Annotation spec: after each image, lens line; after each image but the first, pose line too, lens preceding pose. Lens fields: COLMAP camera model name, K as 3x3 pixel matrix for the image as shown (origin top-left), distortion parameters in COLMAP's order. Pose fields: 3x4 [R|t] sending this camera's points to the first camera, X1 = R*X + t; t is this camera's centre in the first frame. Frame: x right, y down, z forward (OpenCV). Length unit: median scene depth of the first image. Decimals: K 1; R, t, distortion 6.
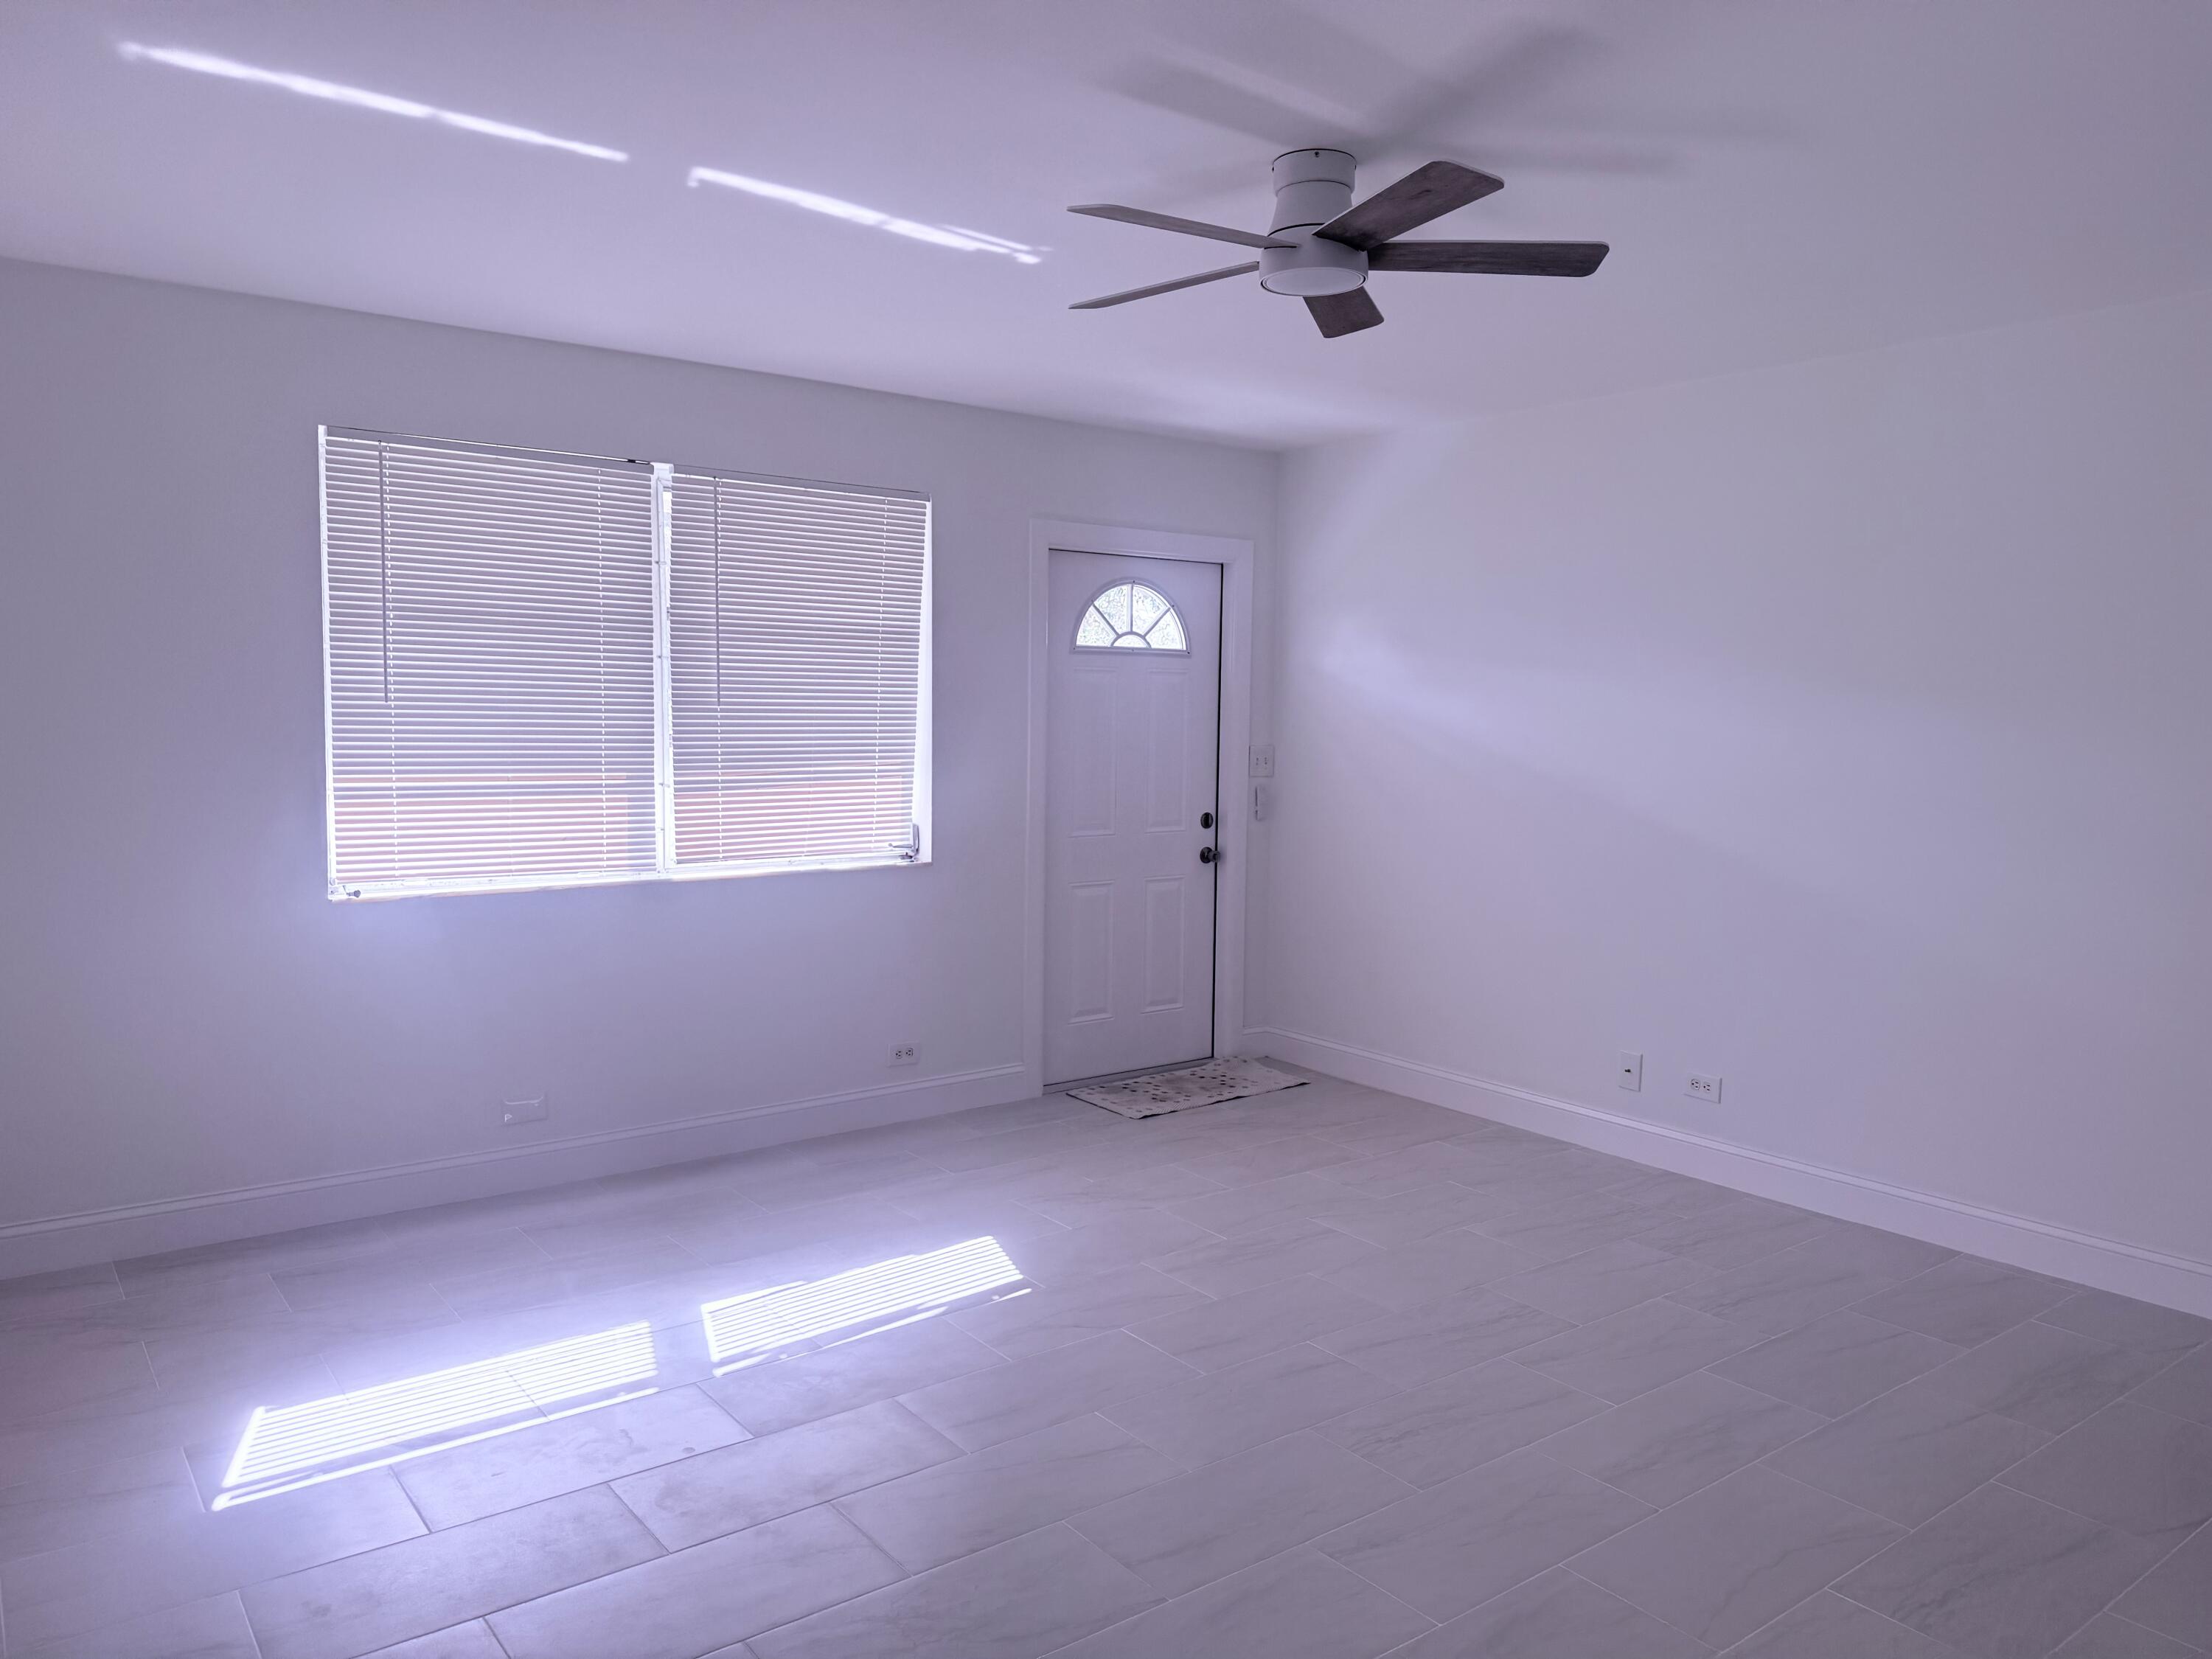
lens RADIAL K [[1548.1, 0, 1106.0], [0, 1548.1, 829.5], [0, 0, 1]] dist [0.086810, -0.131368]
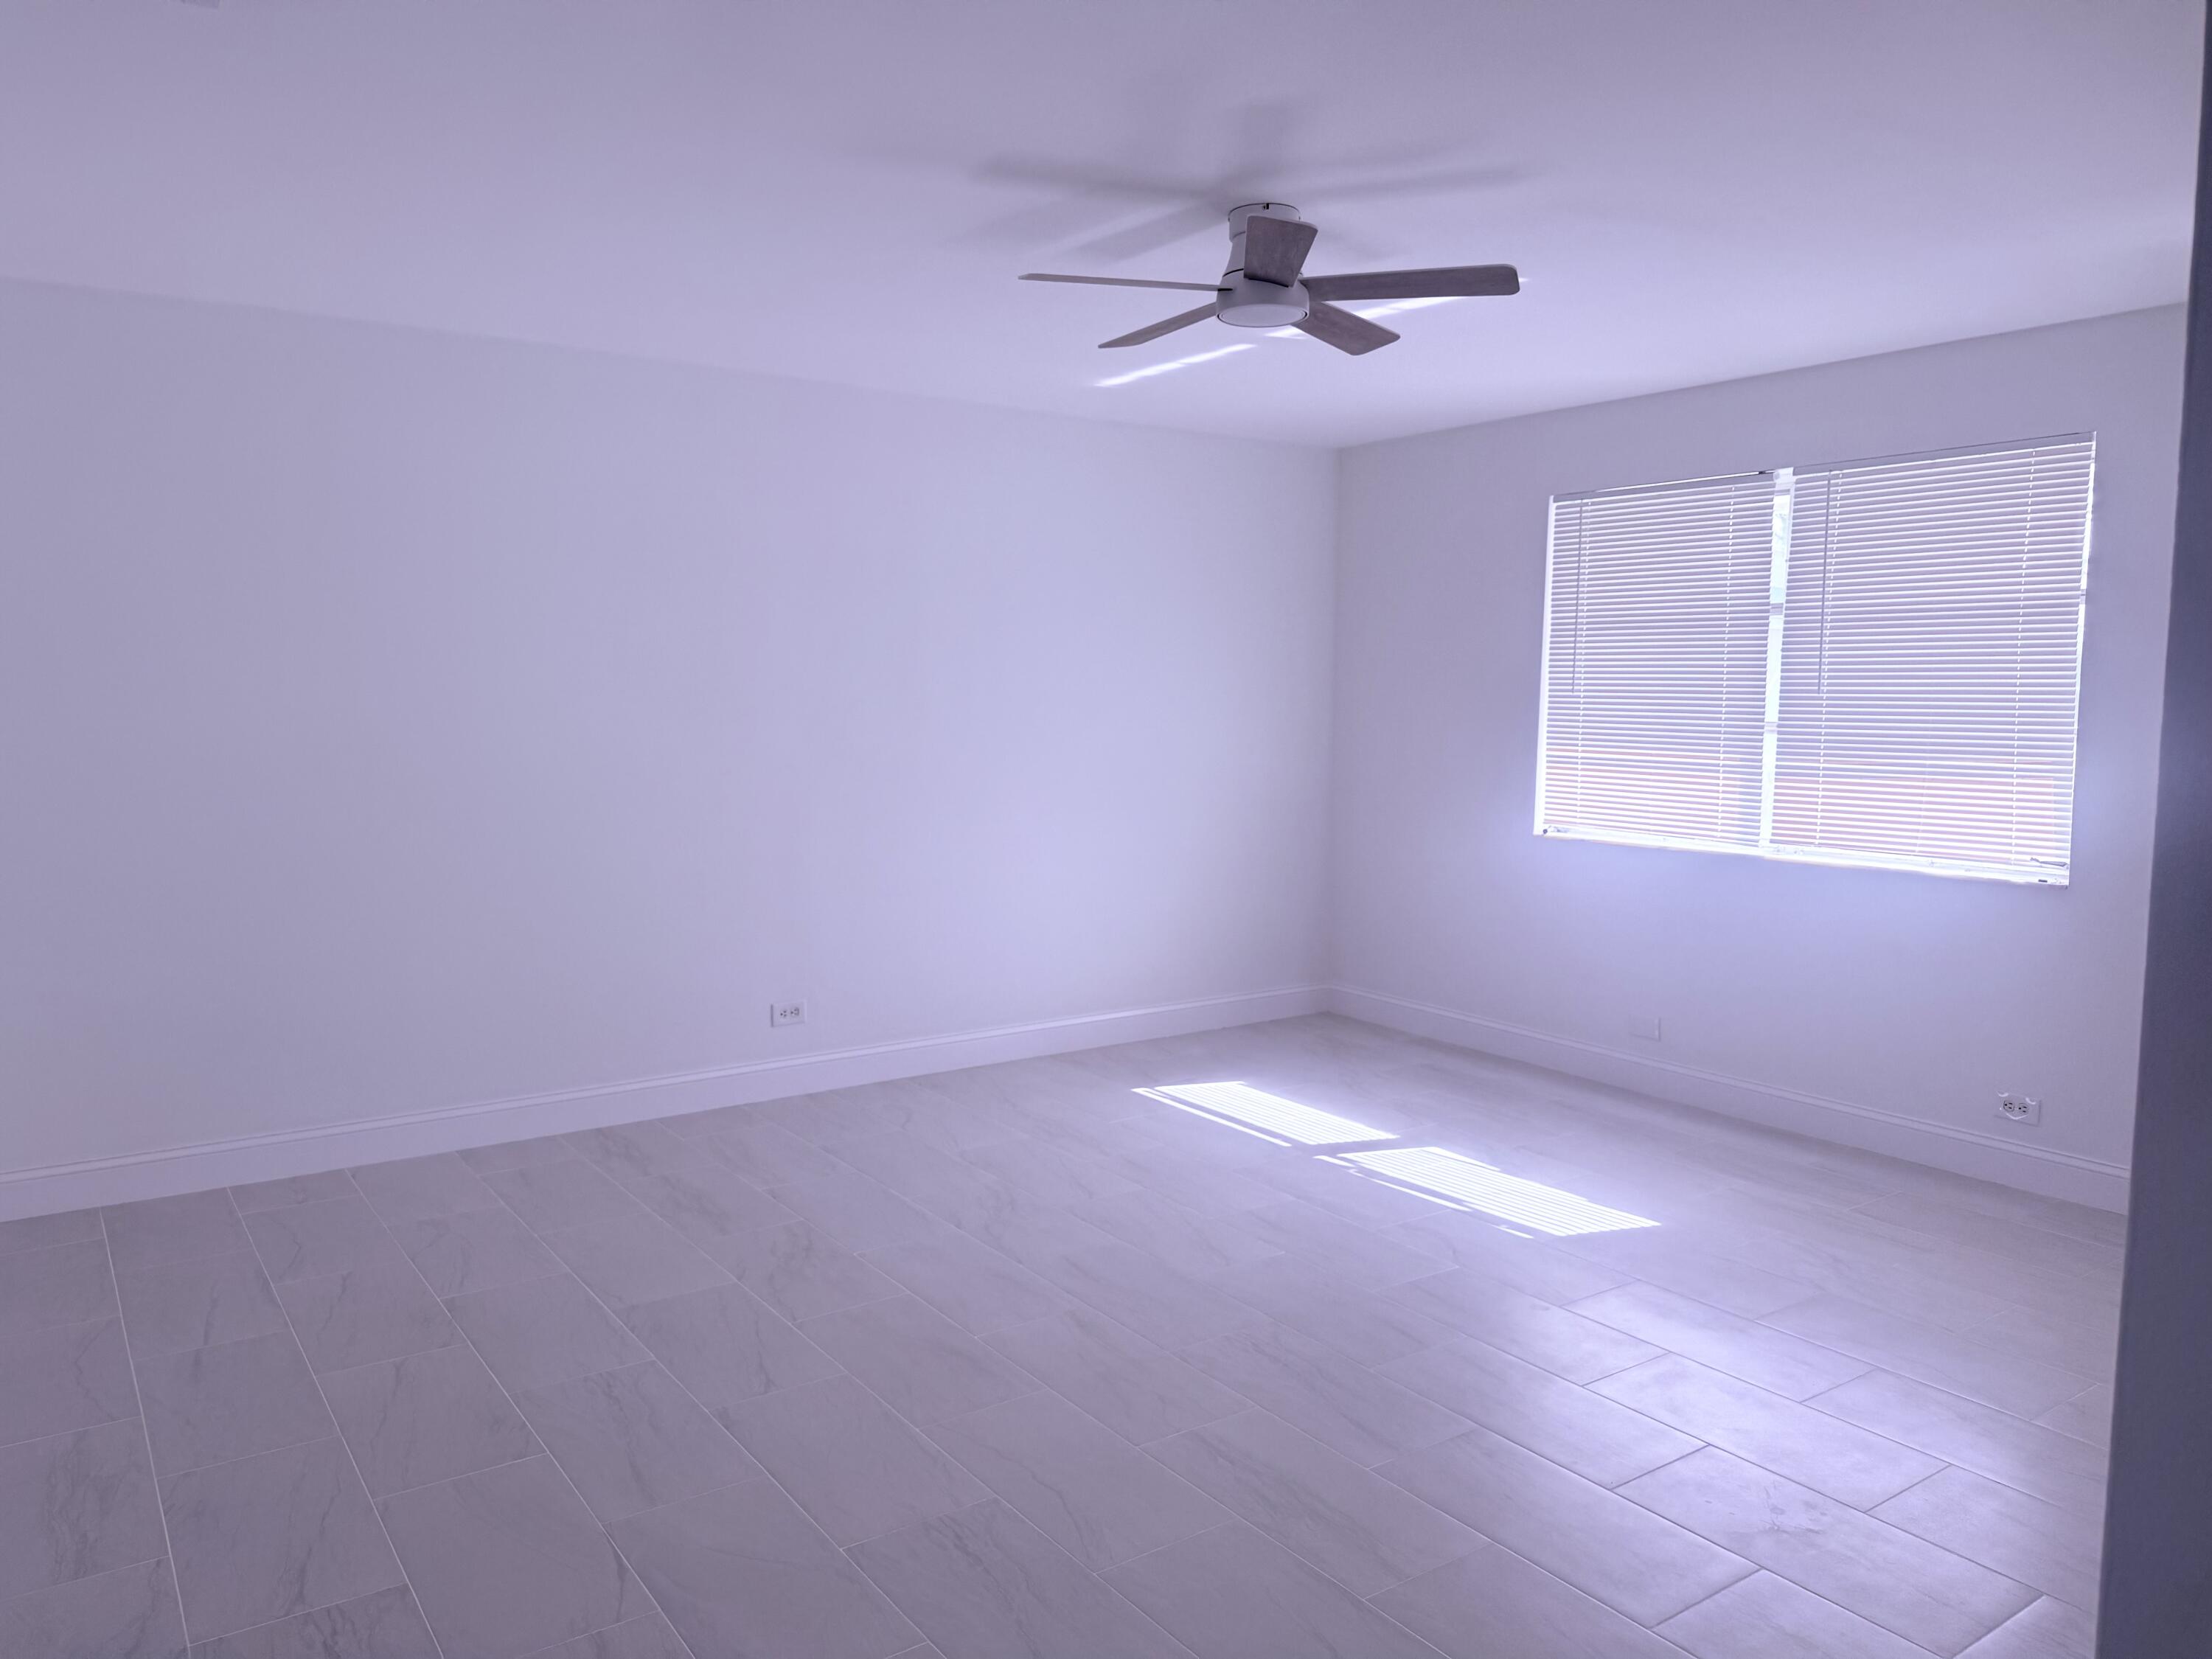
lens RADIAL K [[1548.1, 0, 1106.0], [0, 1548.1, 829.5], [0, 0, 1]] dist [0.086810, -0.131368]
pose [[-0.044359, 0.075100, -0.996189, 0.796029], [-0.092561, 0.992572, 0.078949, -0.029032], [0.994718, 0.095711, -0.037079, 0.577260]]
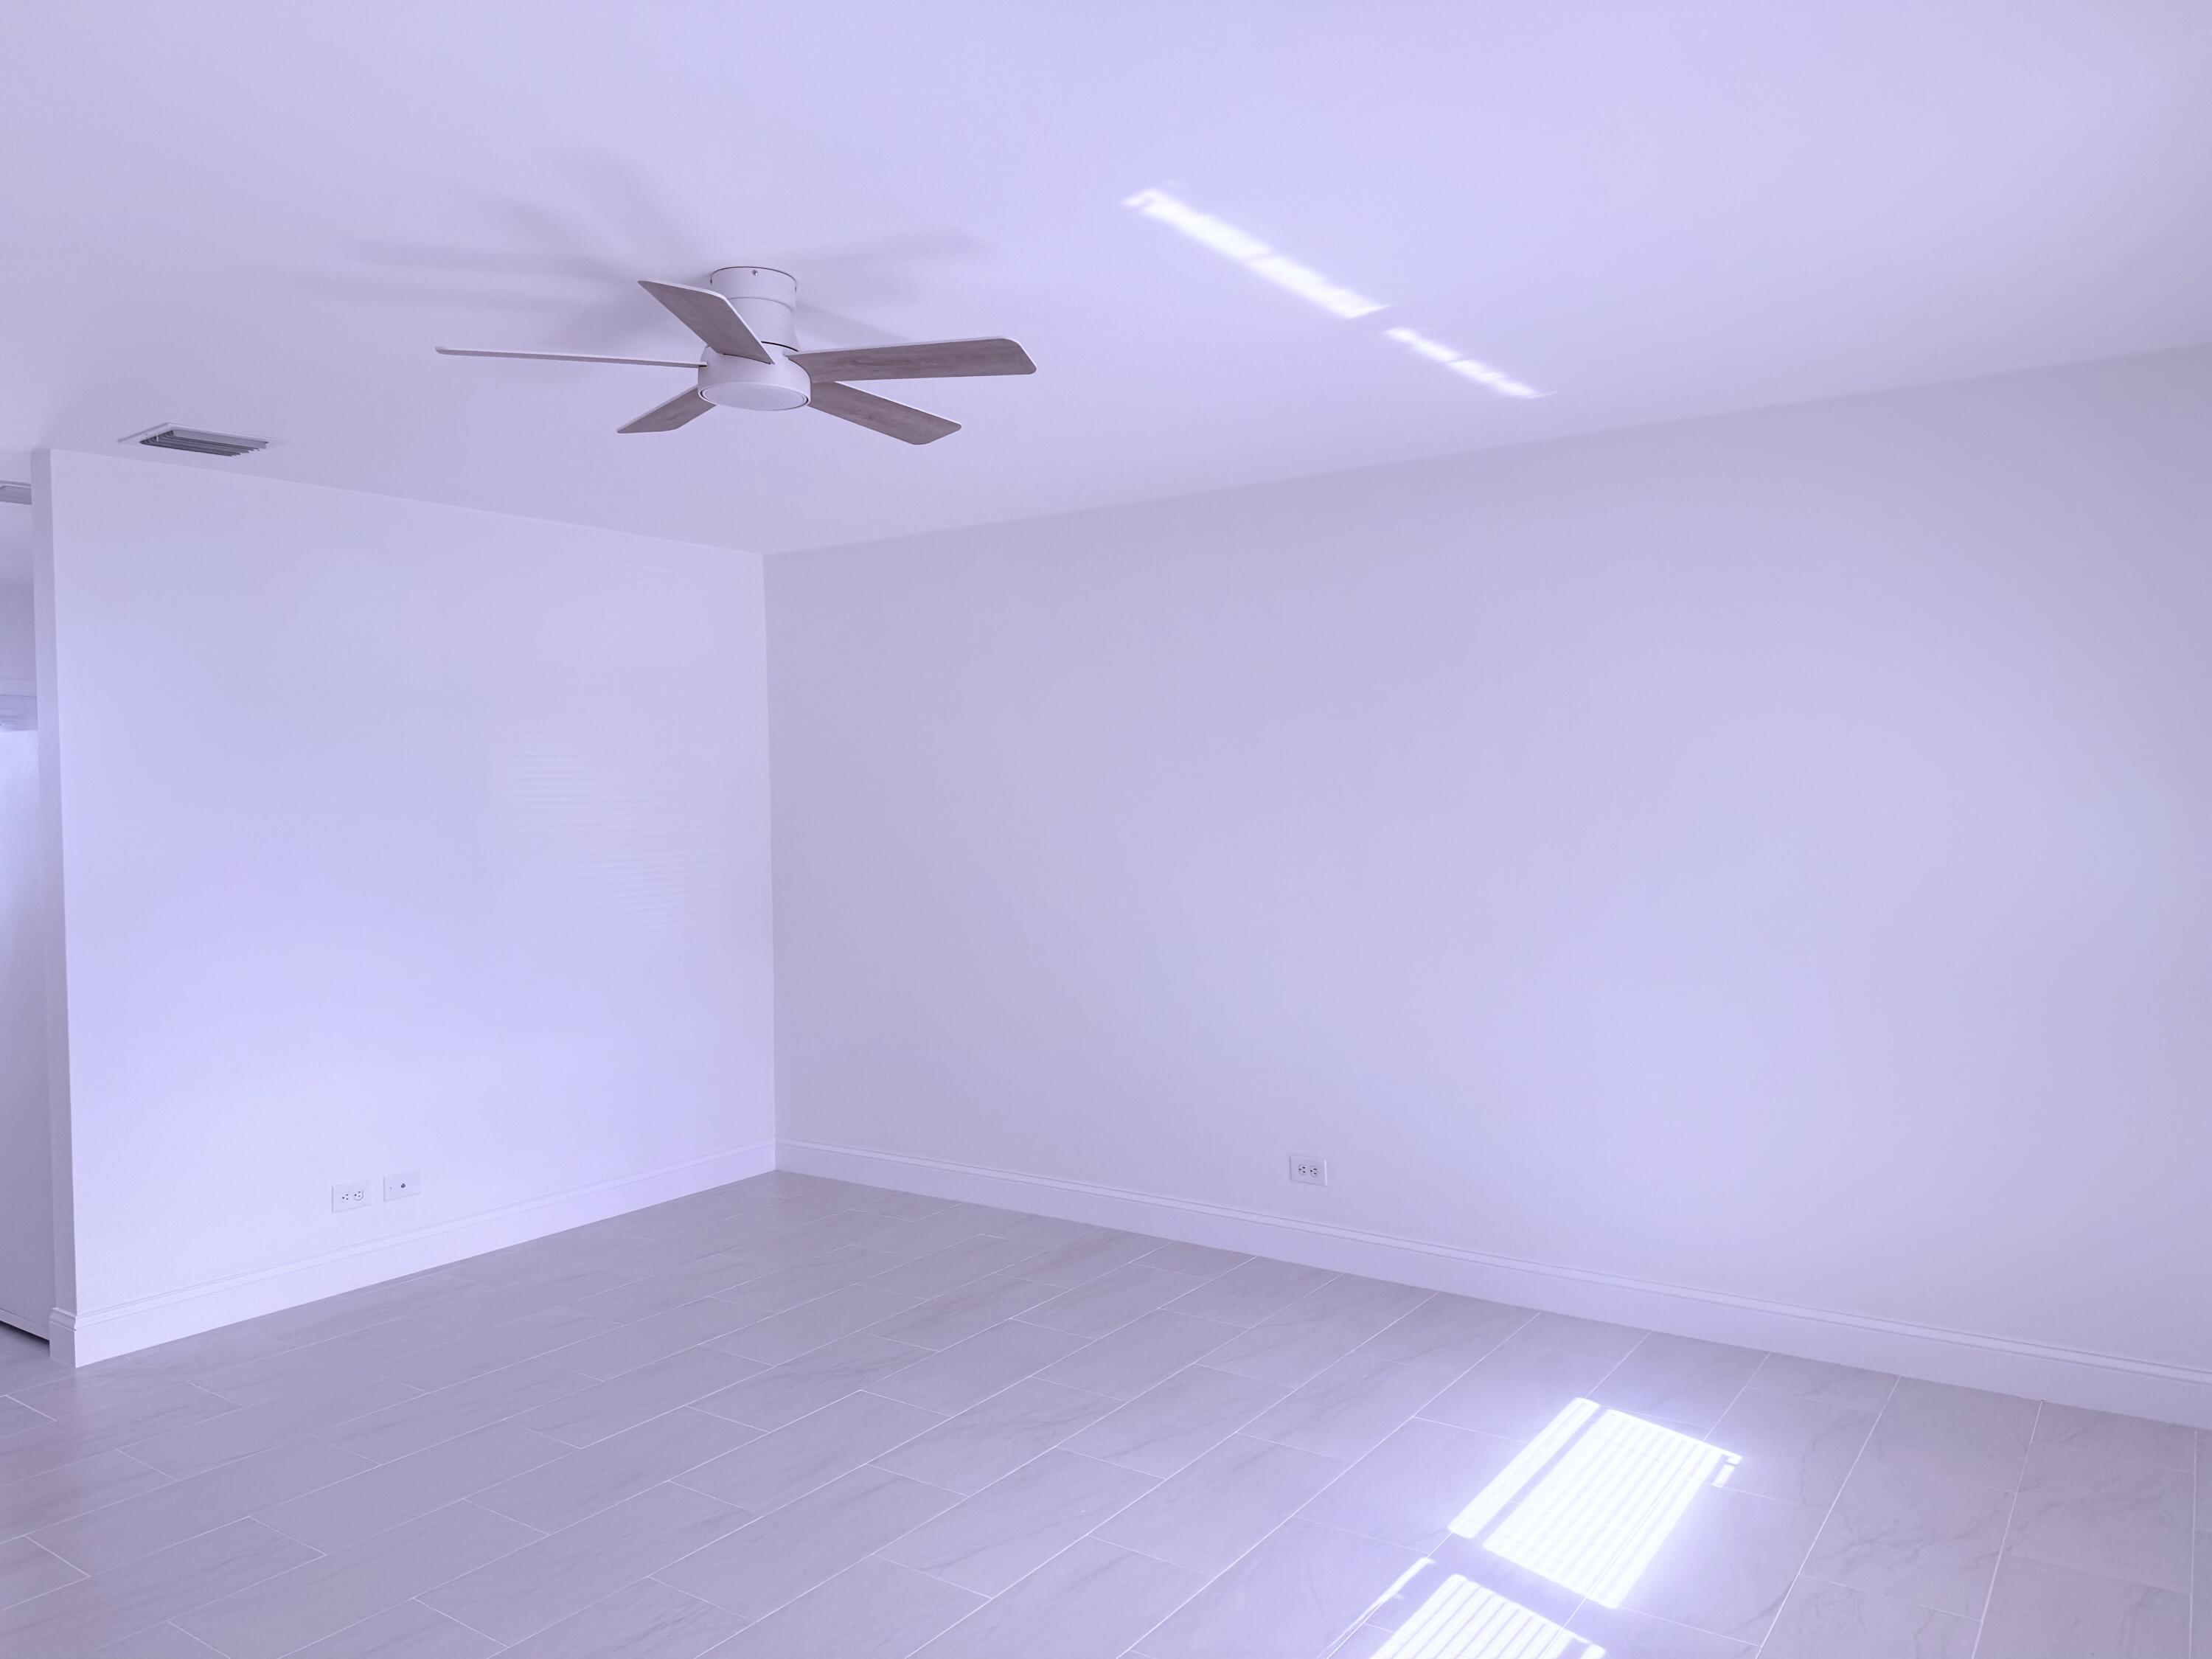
lens RADIAL K [[1539.5, 0, 1099.9], [0, 1539.5, 840.2], [0, 0, 1]] dist [0.178134, -0.349074]
pose [[-0.958567, 0.009511, -0.284707, 0.126140], [-0.020967, 0.994376, 0.103810, -0.102762], [0.284093, 0.105479, -0.952977, 1.214972]]
